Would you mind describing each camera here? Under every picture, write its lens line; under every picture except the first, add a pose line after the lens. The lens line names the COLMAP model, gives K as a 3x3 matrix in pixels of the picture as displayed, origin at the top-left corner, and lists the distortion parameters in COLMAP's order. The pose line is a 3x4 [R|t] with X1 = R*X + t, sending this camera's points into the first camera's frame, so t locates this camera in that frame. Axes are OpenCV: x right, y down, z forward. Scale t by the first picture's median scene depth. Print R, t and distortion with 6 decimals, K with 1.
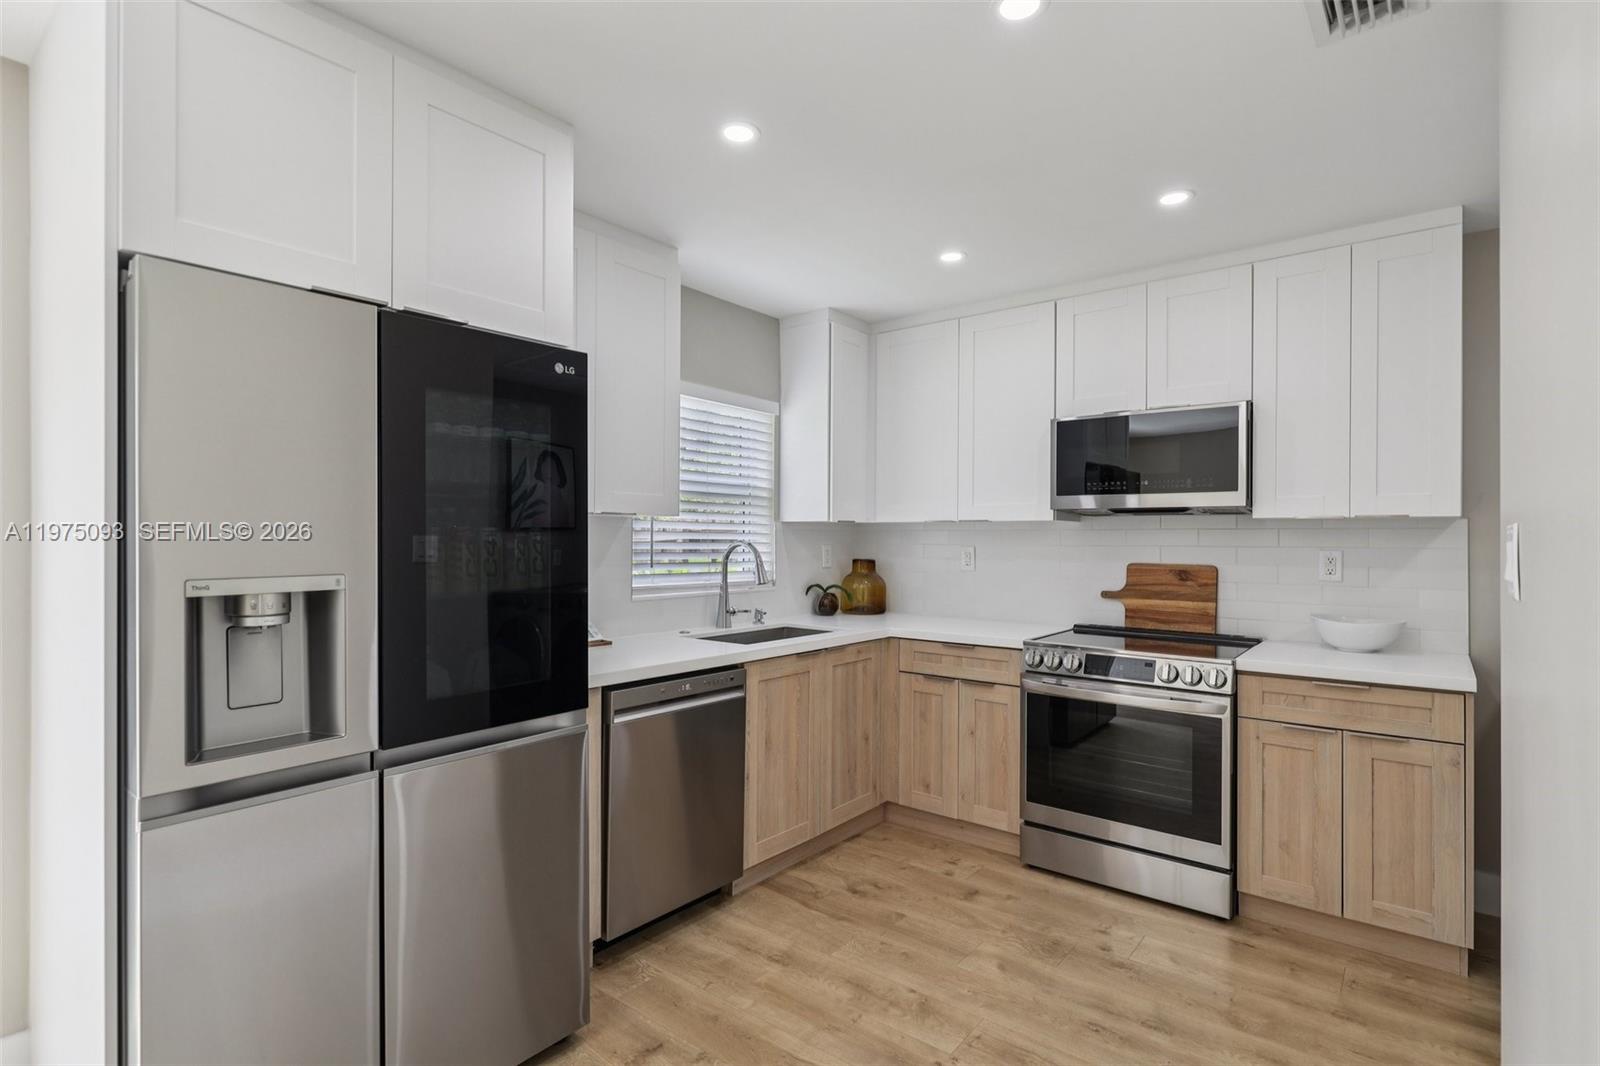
lens RADIAL K [[780.7, 0, 800.0], [0, 780.7, 533.0], [0, 0, 1]] dist [-0.001011, -0.000433]
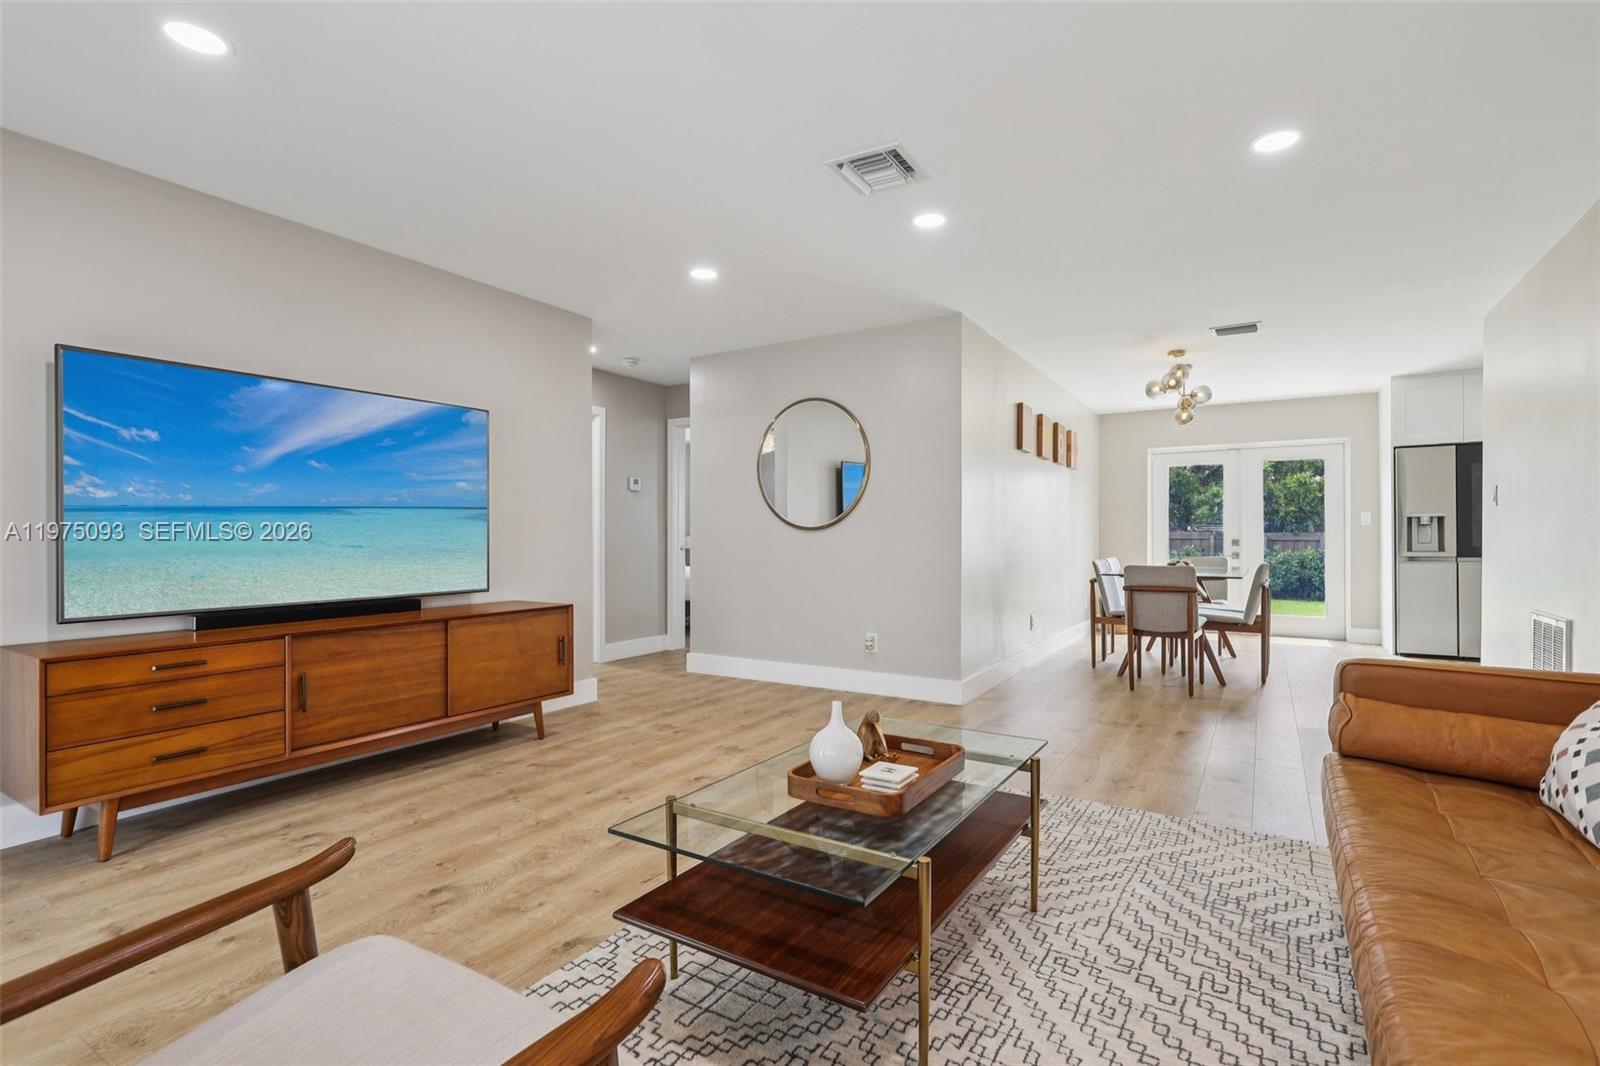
lens RADIAL K [[759.3, 0, 802.2], [0, 759.3, 538.4], [0, 0, 1]] dist [-0.000261, 0.000007]
pose [[0.124169, -0.002272, -0.992258, 1.562445], [0.006005, 0.999981, -0.001538, 0.092684], [0.992243, -0.005767, 0.124180, -1.512078]]
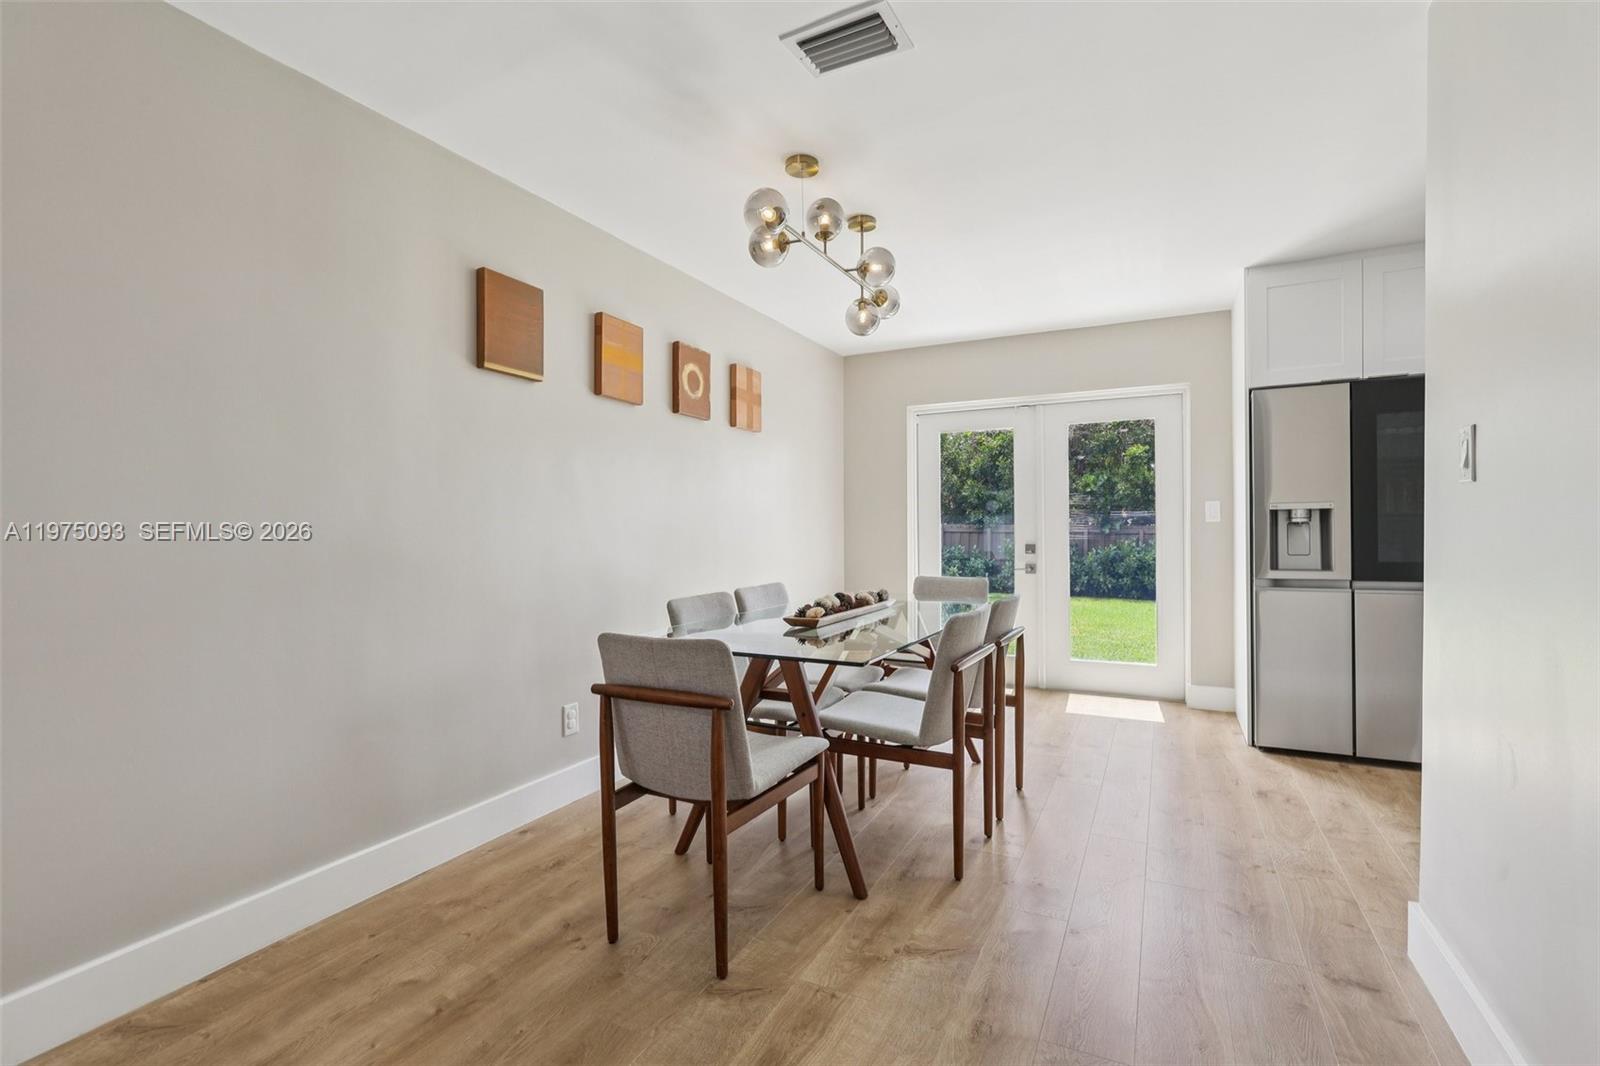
lens RADIAL K [[722.5, 0, 805.2], [0, 722.5, 532.9], [0, 0, 1]] dist [-0.000694, 0.000058]
pose [[0.201793, 0.001883, -0.979426, 0.635049], [0.011696, 0.999922, 0.004332, 0.062354], [0.979358, -0.012330, 0.201755, -0.517202]]
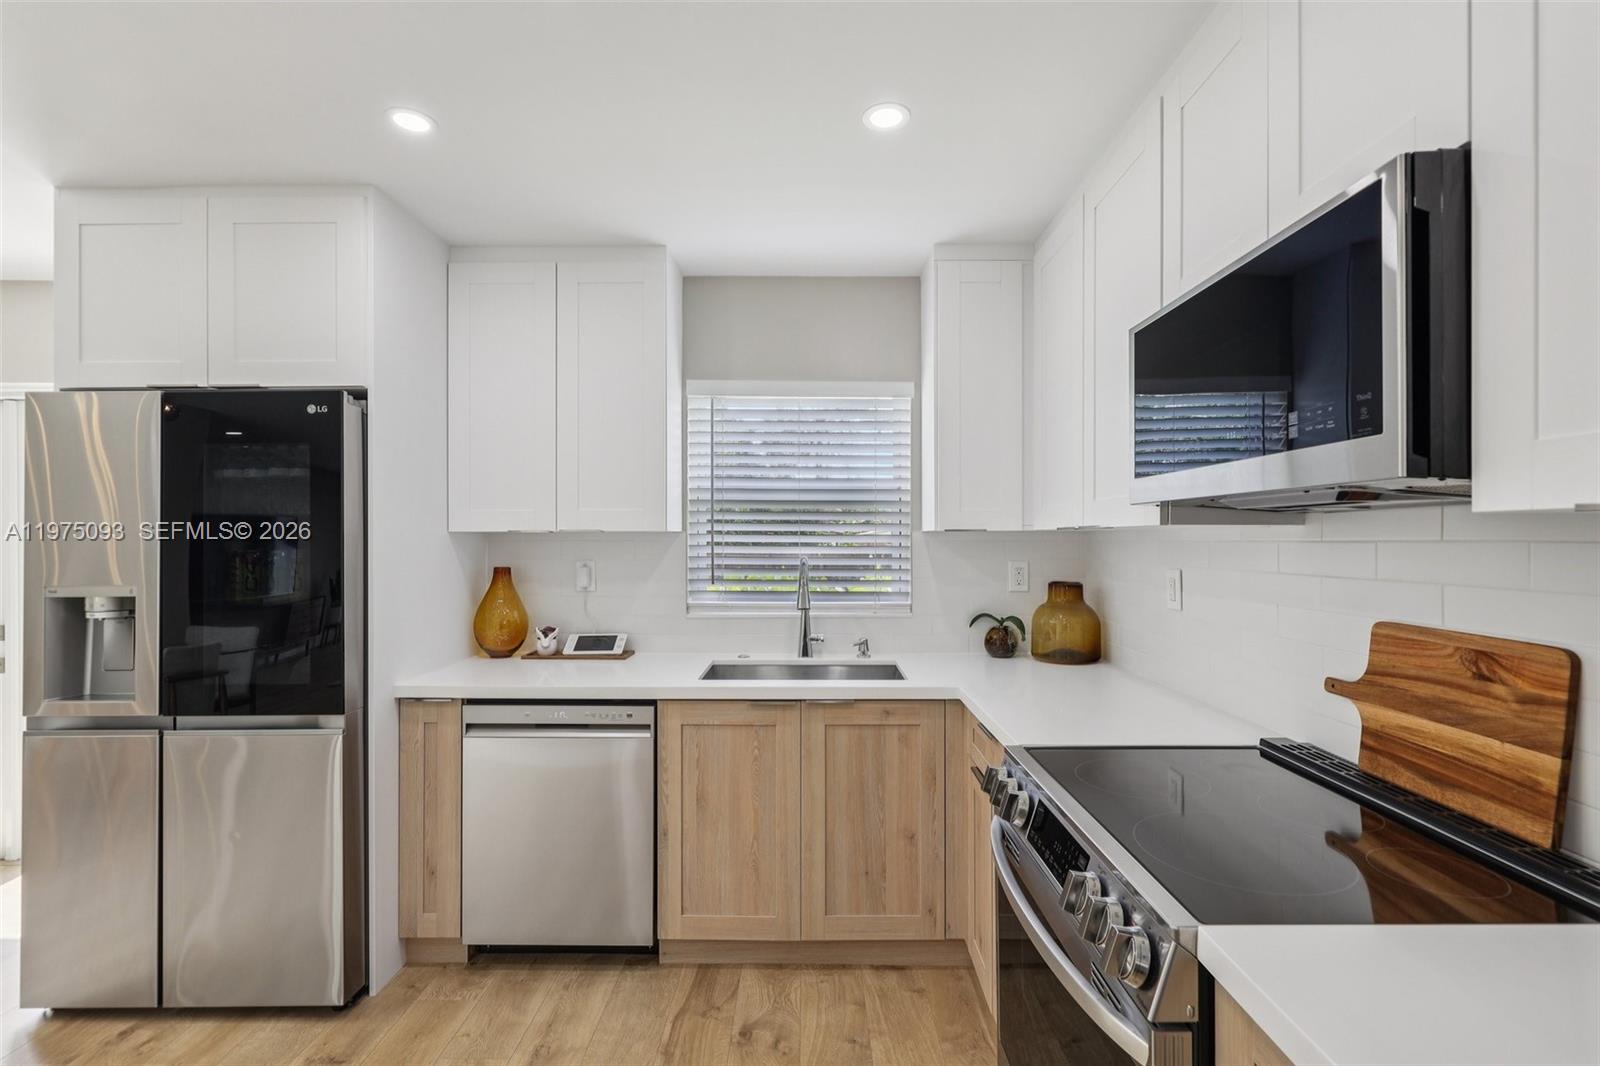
lens RADIAL K [[722.5, 0, 805.2], [0, 722.5, 532.9], [0, 0, 1]] dist [-0.000694, 0.000058]
pose [[0.623545, -0.011506, -0.781703, 0.625566], [0.009570, 0.999929, -0.007085, -0.011258], [0.781729, -0.003063, 0.623611, 0.594204]]
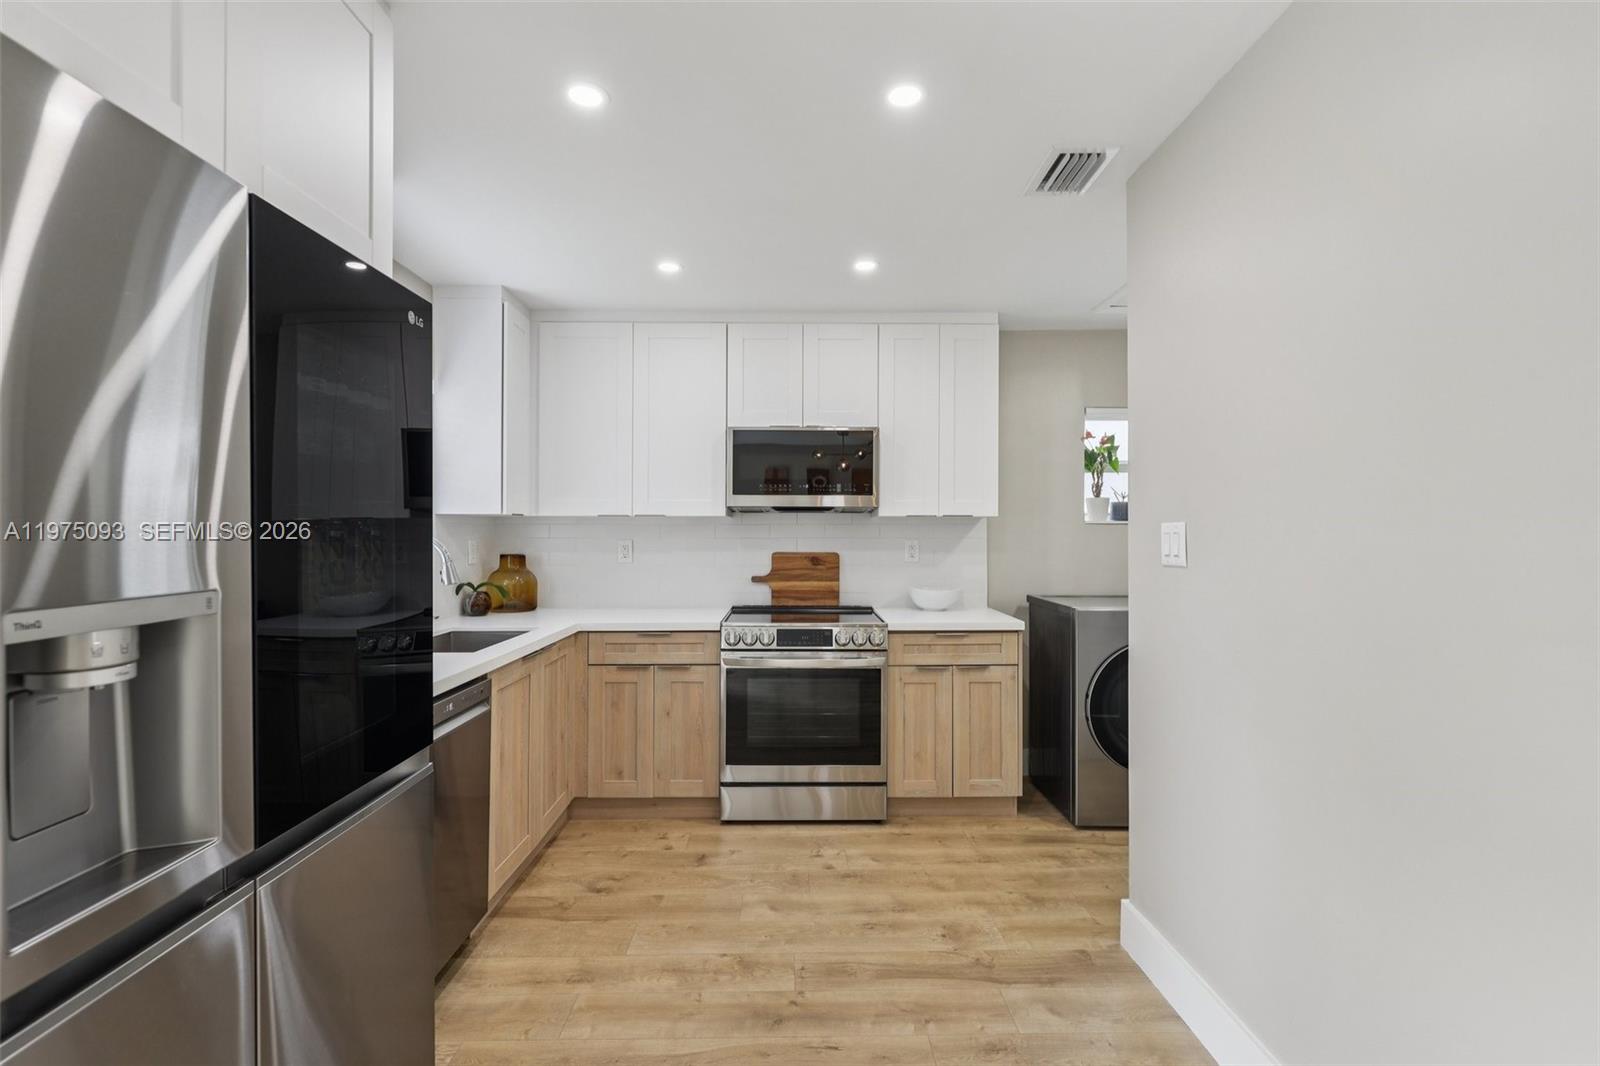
lens RADIAL K [[736.2, 0, 799.0], [0, 736.2, 528.0], [0, 0, 1]] dist [0.000148, 0.000159]
pose [[0.772035, 0.000176, 0.635580, -0.312971], [-0.001226, 0.999999, 0.001212, -0.000124], [-0.635579, -0.001715, 0.772034, 0.116732]]
